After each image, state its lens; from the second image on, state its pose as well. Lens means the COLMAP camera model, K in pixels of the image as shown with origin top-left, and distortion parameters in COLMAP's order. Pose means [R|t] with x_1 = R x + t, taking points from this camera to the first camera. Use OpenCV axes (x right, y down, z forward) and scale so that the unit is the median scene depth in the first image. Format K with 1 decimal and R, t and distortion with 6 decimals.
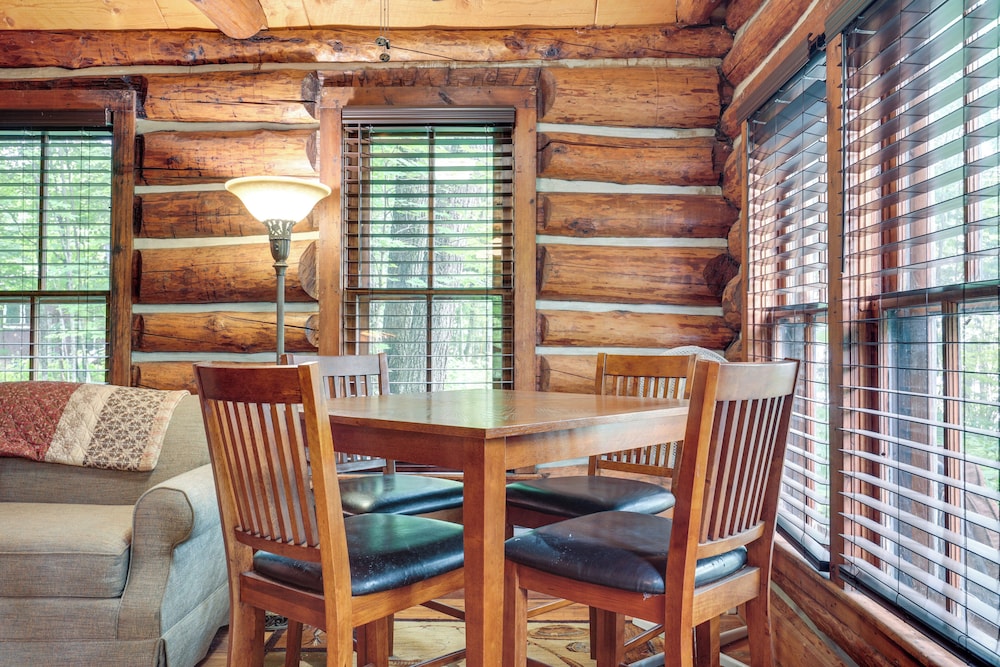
lens RADIAL K [[734.0, 0, 499.8], [0, 734.0, 332.1], [0, 0, 1]] dist [0.011936, -0.003383]
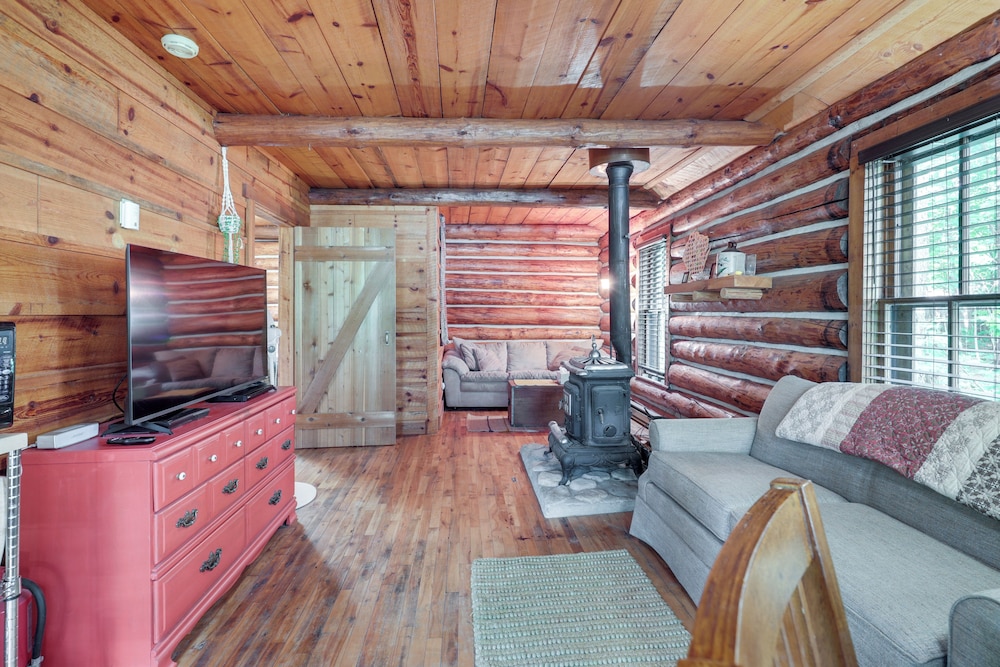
lens RADIAL K [[458.6, 0, 498.5], [0, 458.6, 307.8], [0, 0, 1]] dist [0.003193, -0.000959]
pose [[0.068392, -0.013878, -0.997562, -0.050274], [0.013183, 0.999829, -0.013006, -0.047950], [0.997571, -0.012262, 0.068563, 0.404192]]
